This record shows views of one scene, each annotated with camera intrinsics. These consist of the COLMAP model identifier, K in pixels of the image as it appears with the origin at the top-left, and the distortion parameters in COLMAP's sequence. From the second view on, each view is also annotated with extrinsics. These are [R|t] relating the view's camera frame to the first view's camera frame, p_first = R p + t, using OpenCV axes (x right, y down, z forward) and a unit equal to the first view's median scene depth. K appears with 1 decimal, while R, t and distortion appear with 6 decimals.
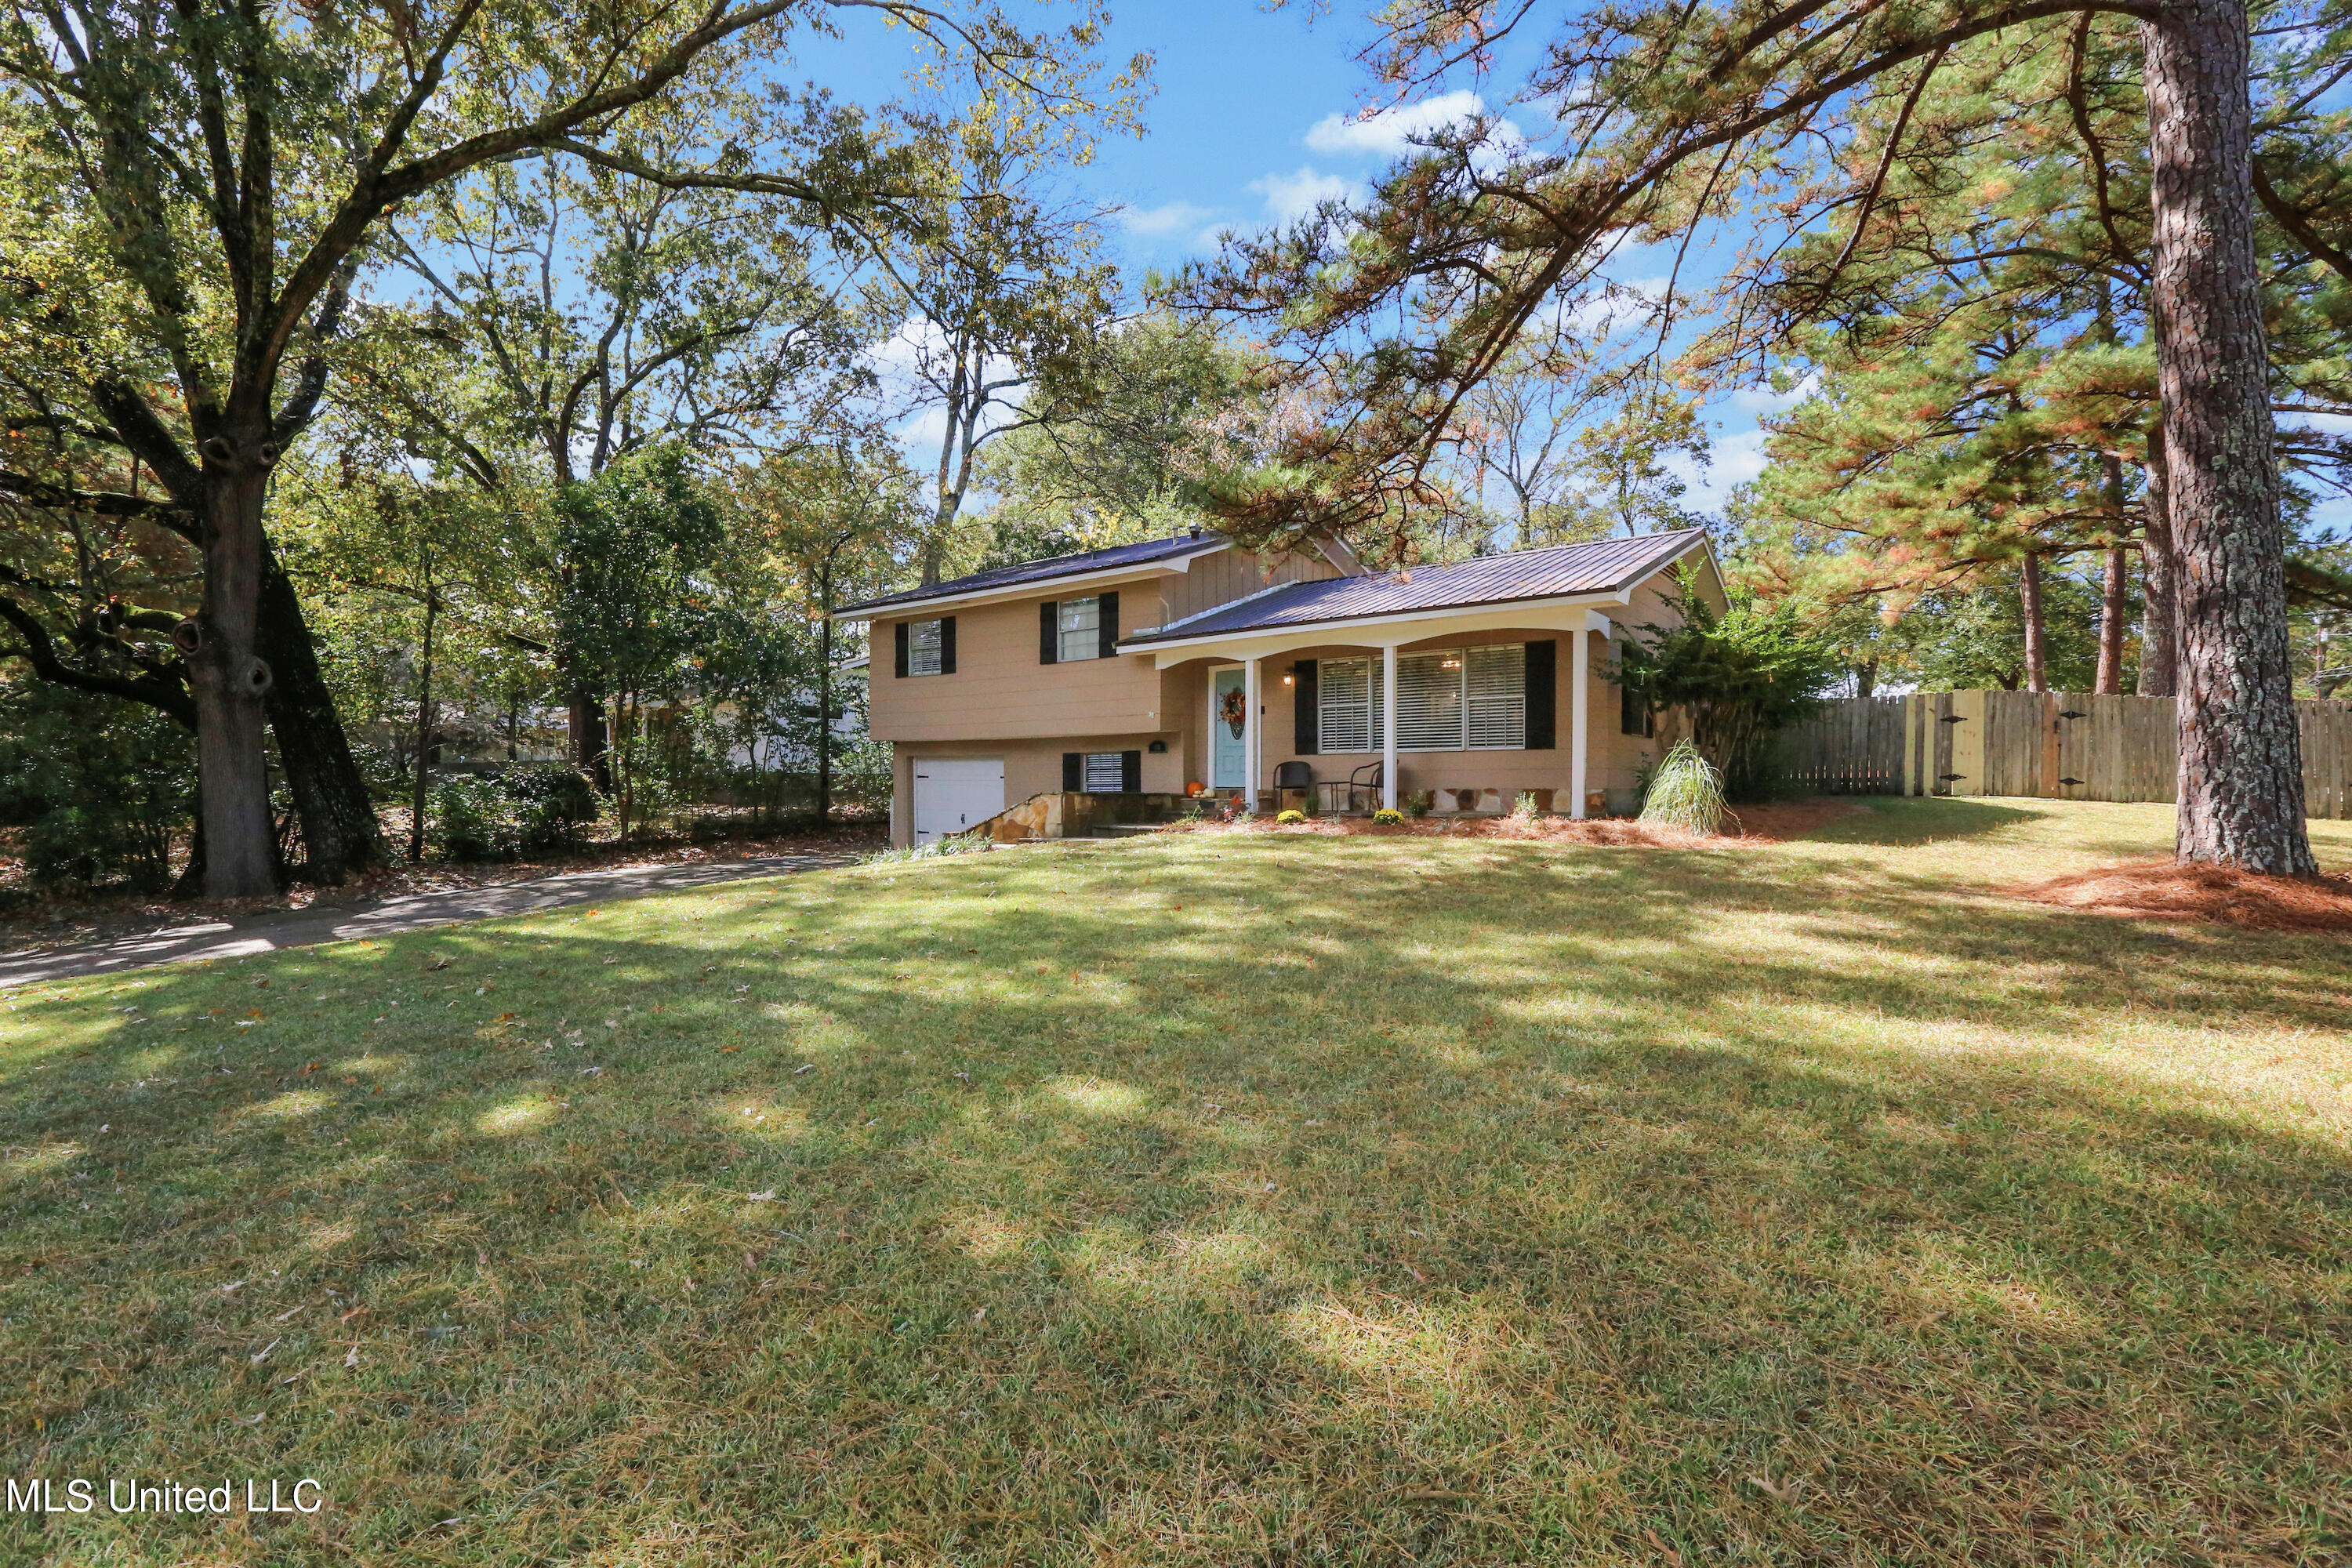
lens RADIAL K [[1056.8, 0, 1187.8], [0, 1056.8, 792.6], [0, 0, 1]] dist [-0.001393, -0.000239]
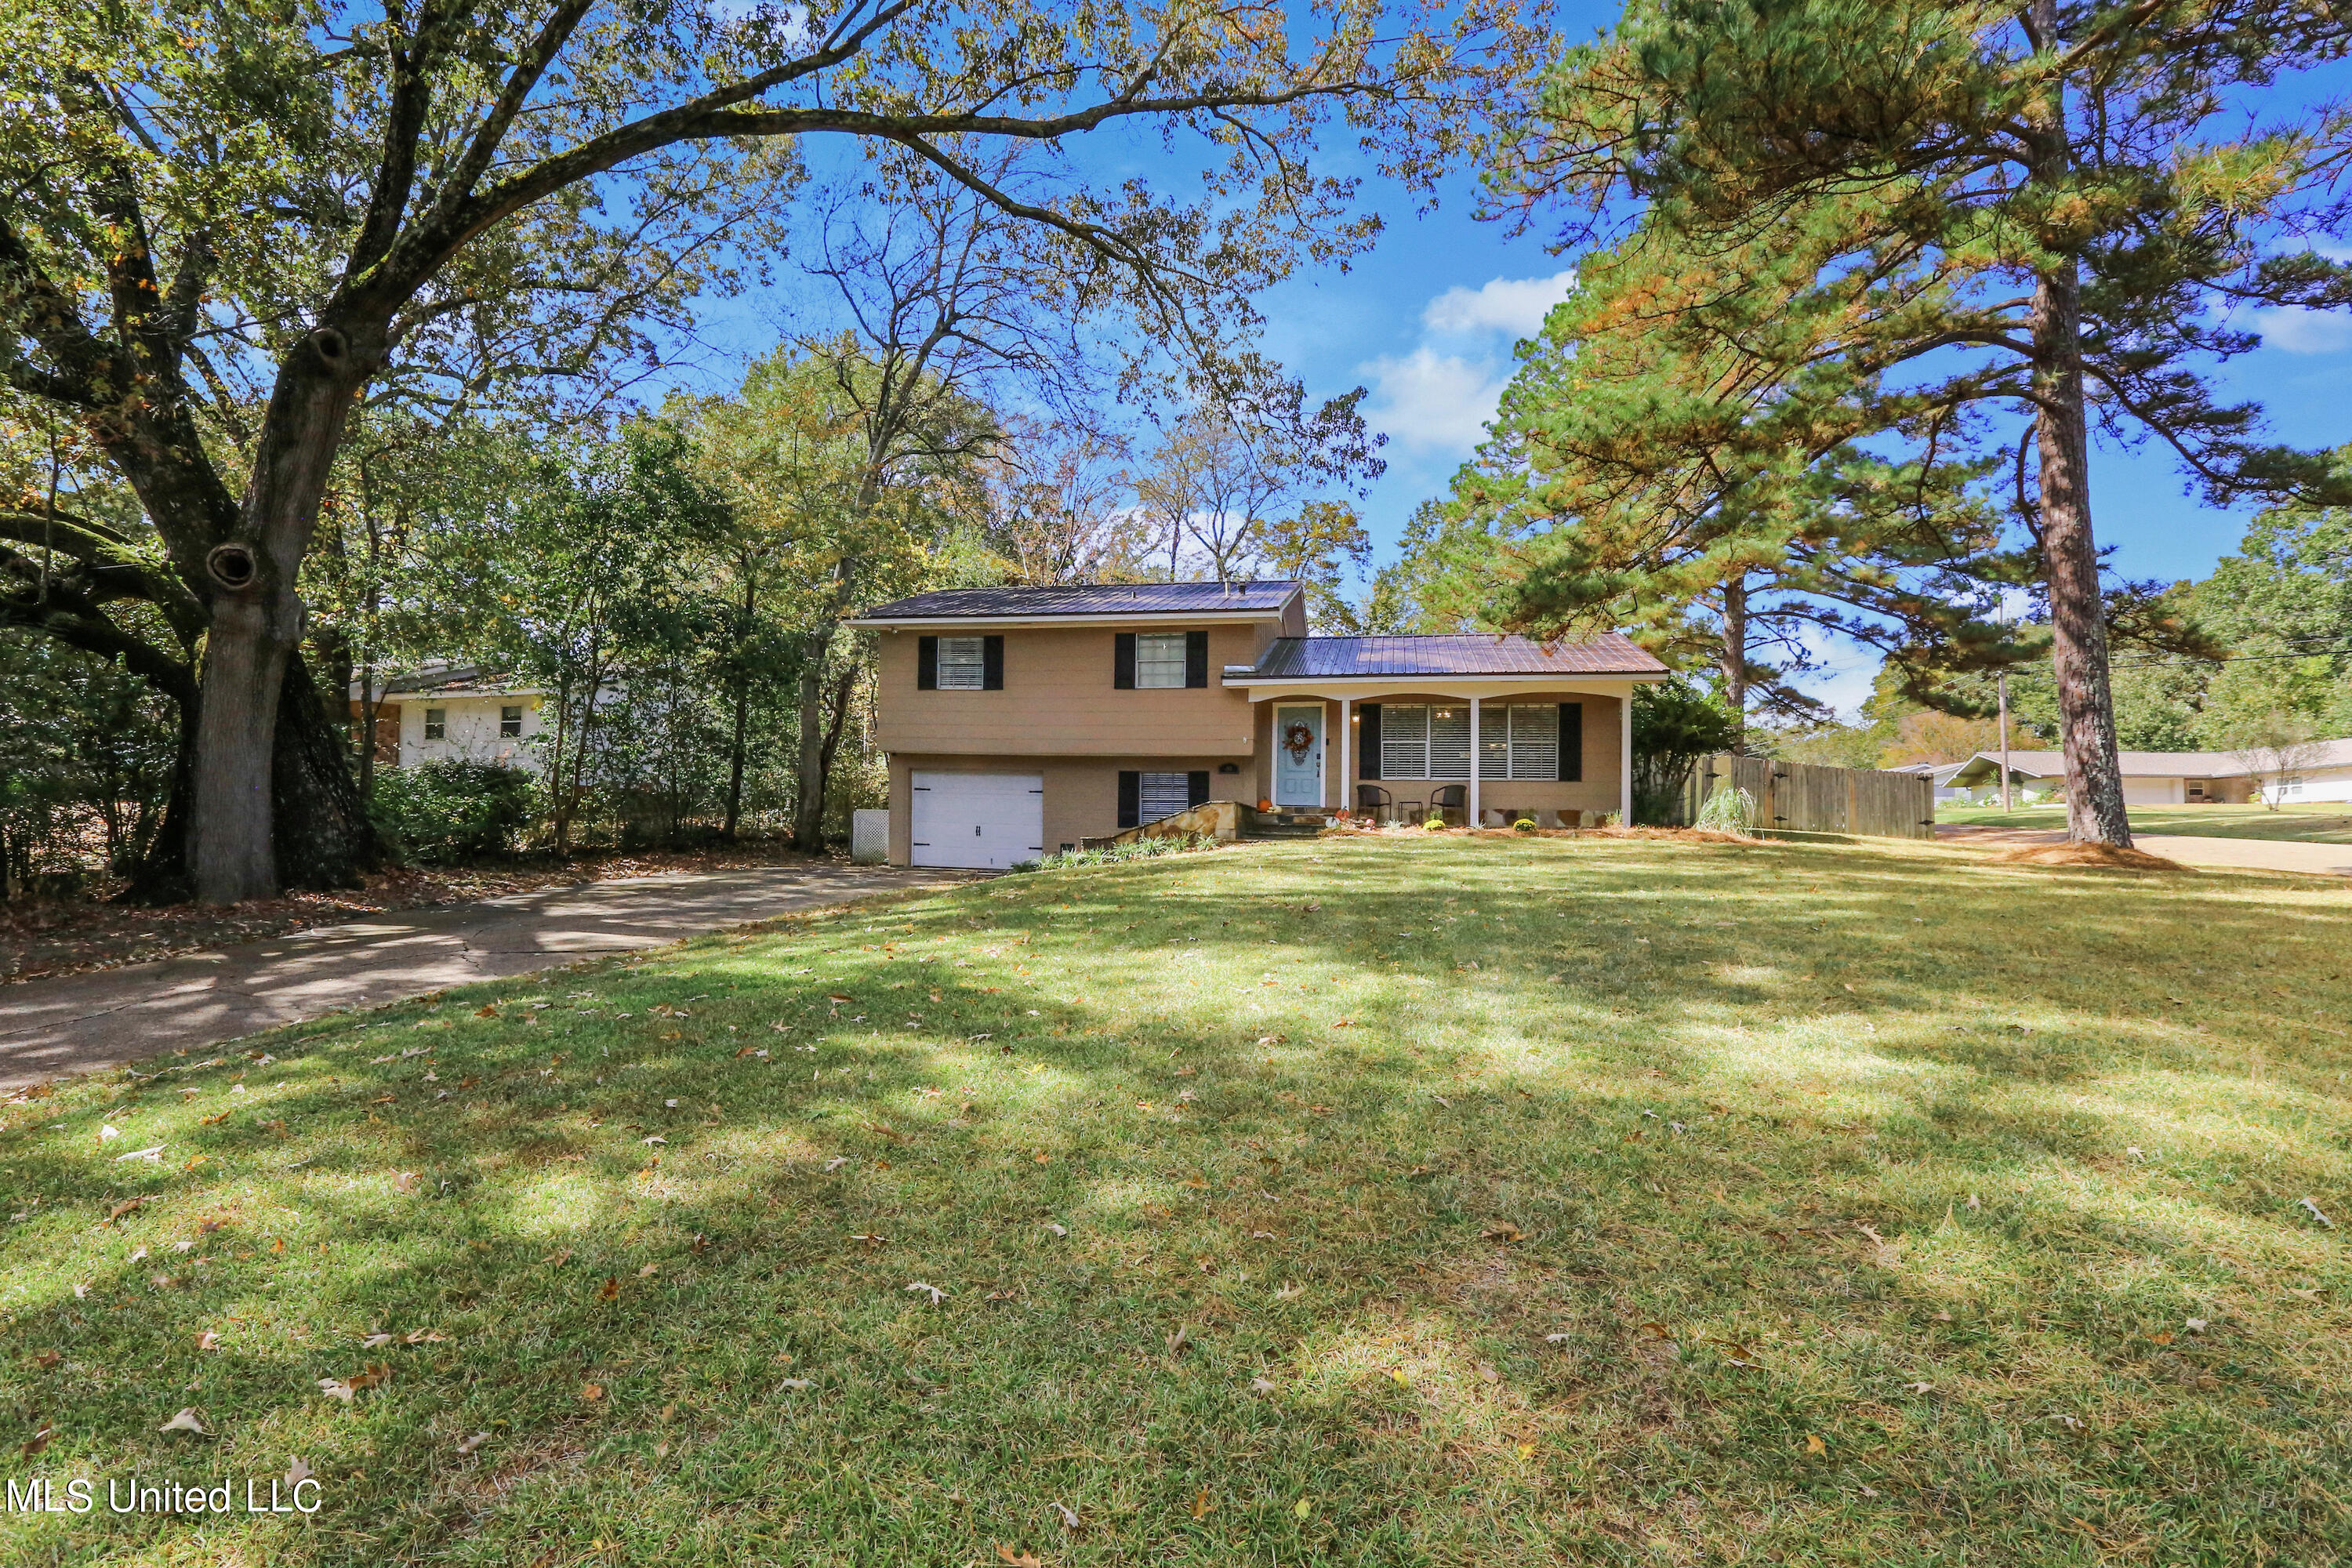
lens RADIAL K [[1056.8, 0, 1097.8], [0, 1056.8, 825.6], [0, 0, 1]] dist [-0.001393, -0.000239]
pose [[0.915984, 0.028703, 0.400187, -0.658355], [-0.022827, 0.999550, -0.019444, 0.046940], [-0.400565, 0.008676, 0.916227, 0.002515]]
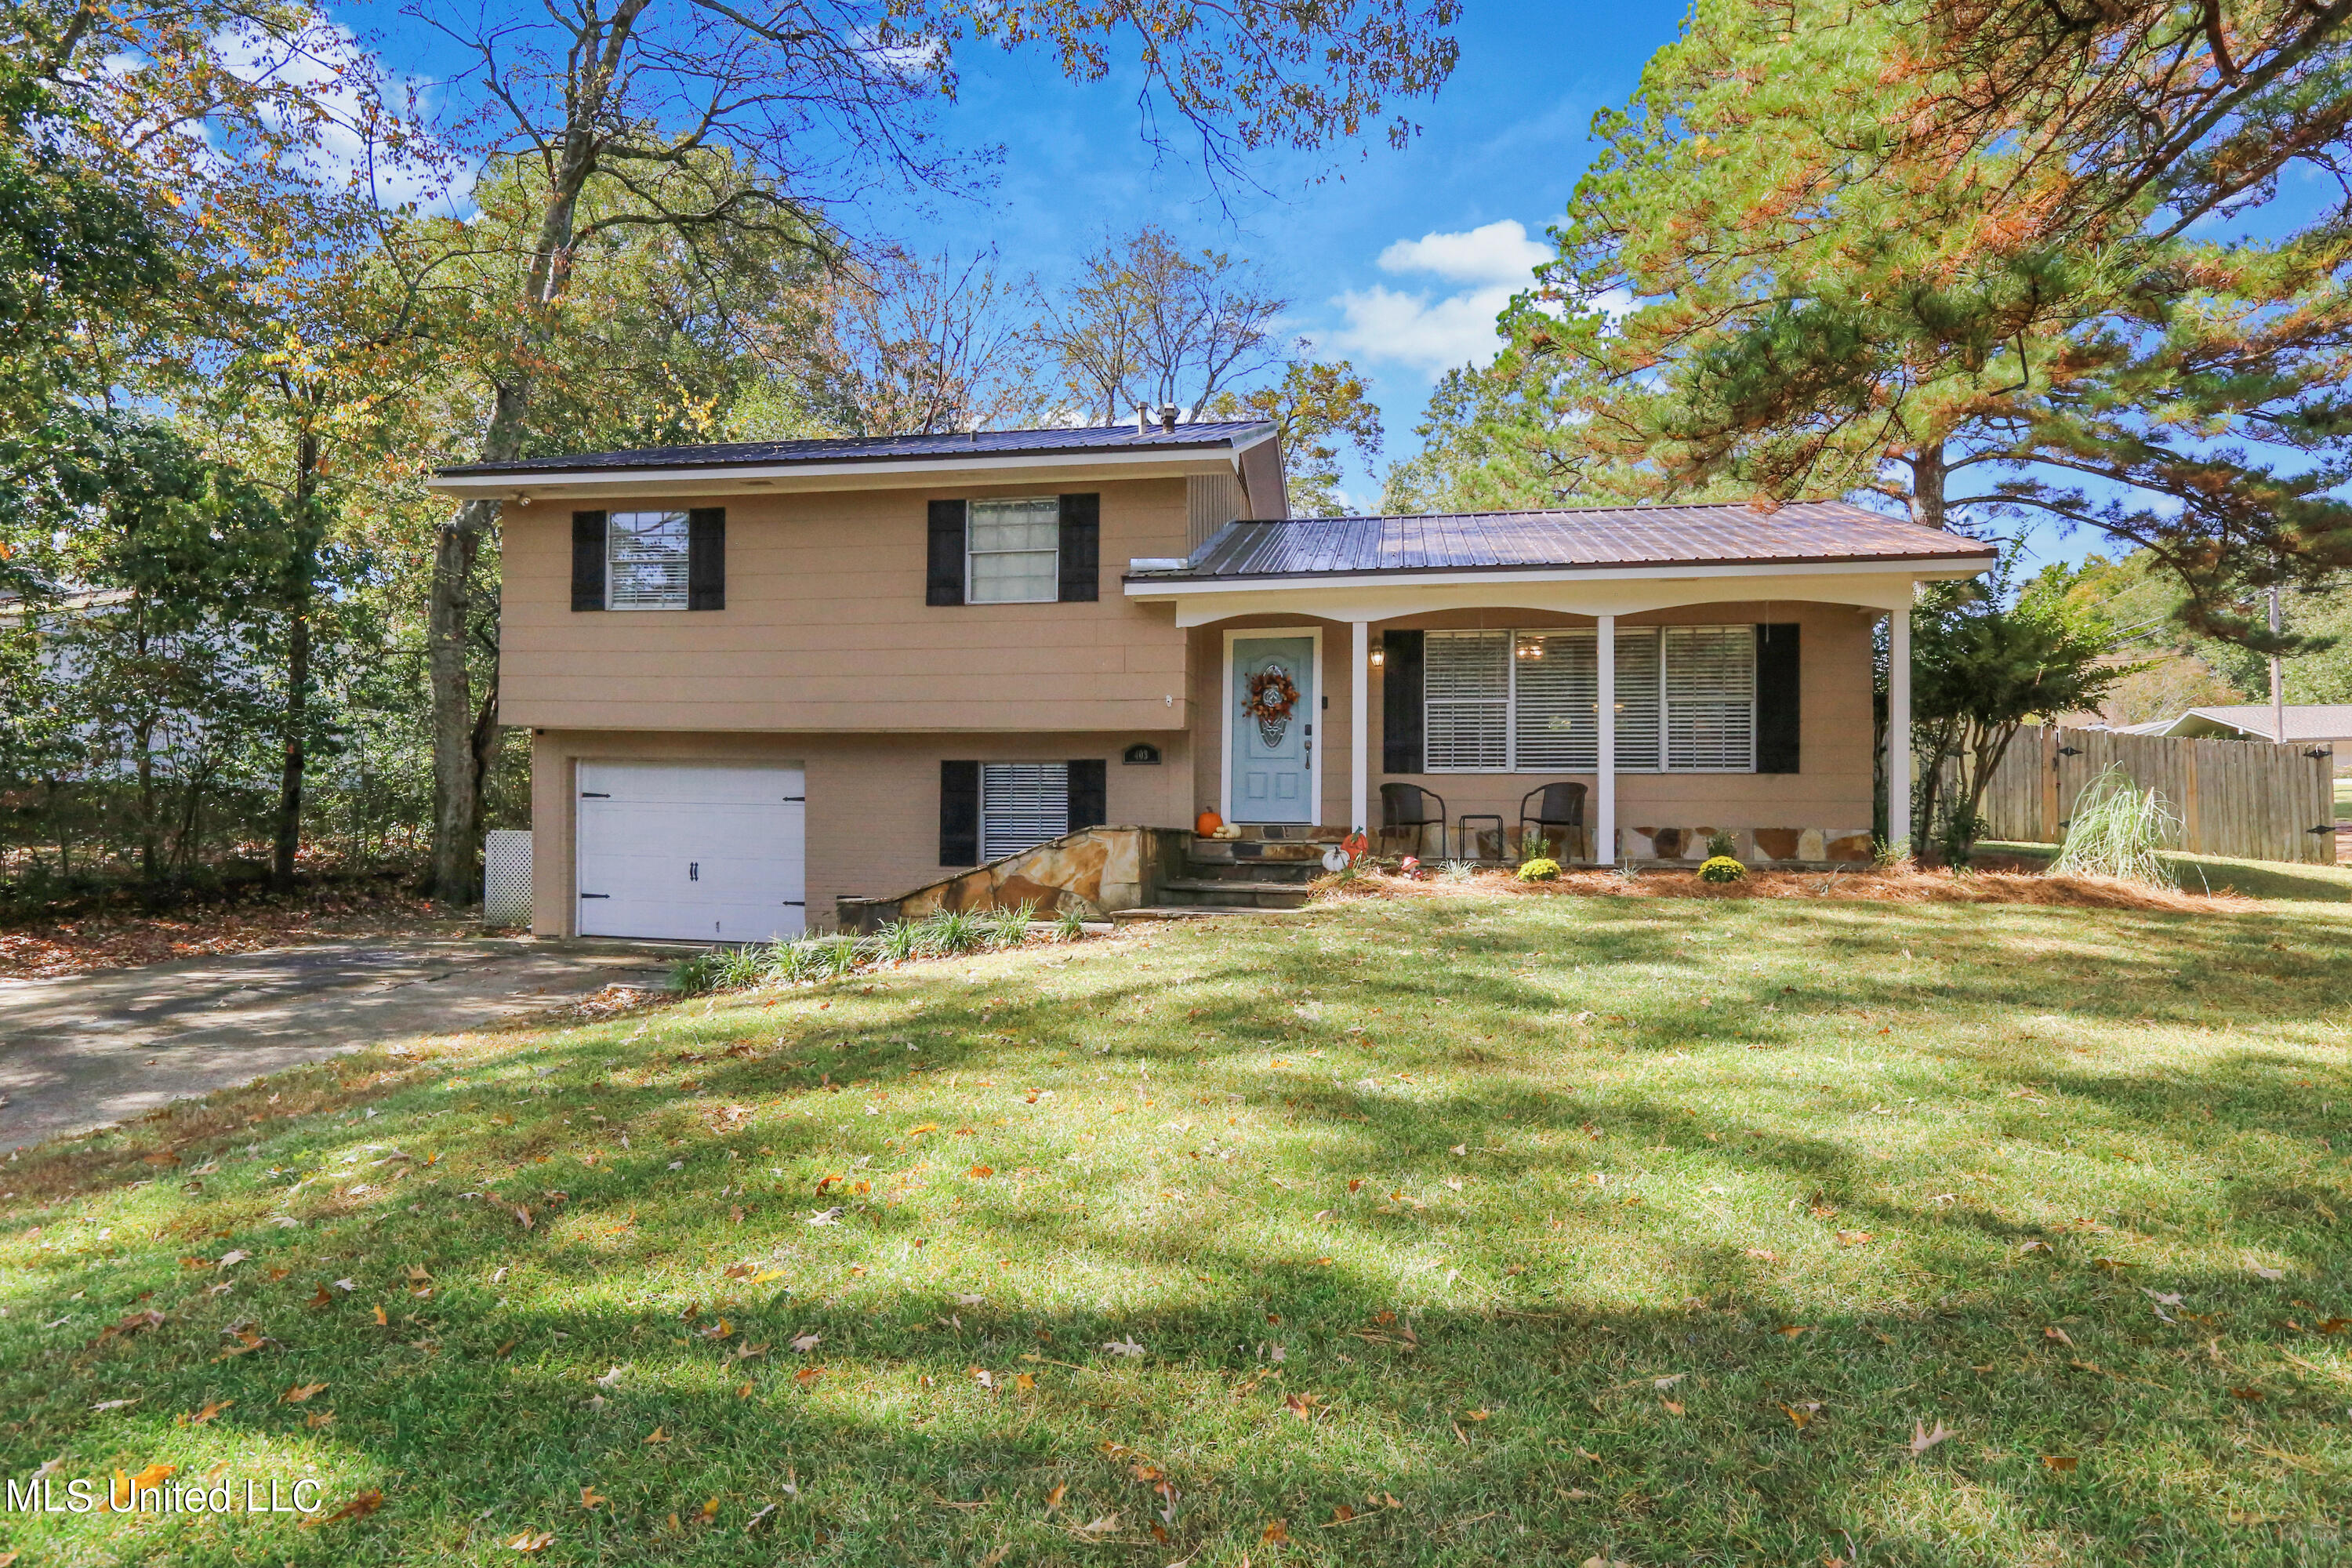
lens RADIAL K [[1275.0, 0, 1112.8], [0, 1275.0, 871.6], [0, 0, 1]] dist [0.018441, 0.000875]
pose [[0.894392, -0.007581, 0.447220, -0.405308], [-0.008585, 0.999381, 0.034109, 0.000080], [-0.447202, -0.034347, 0.893773, 0.357165]]
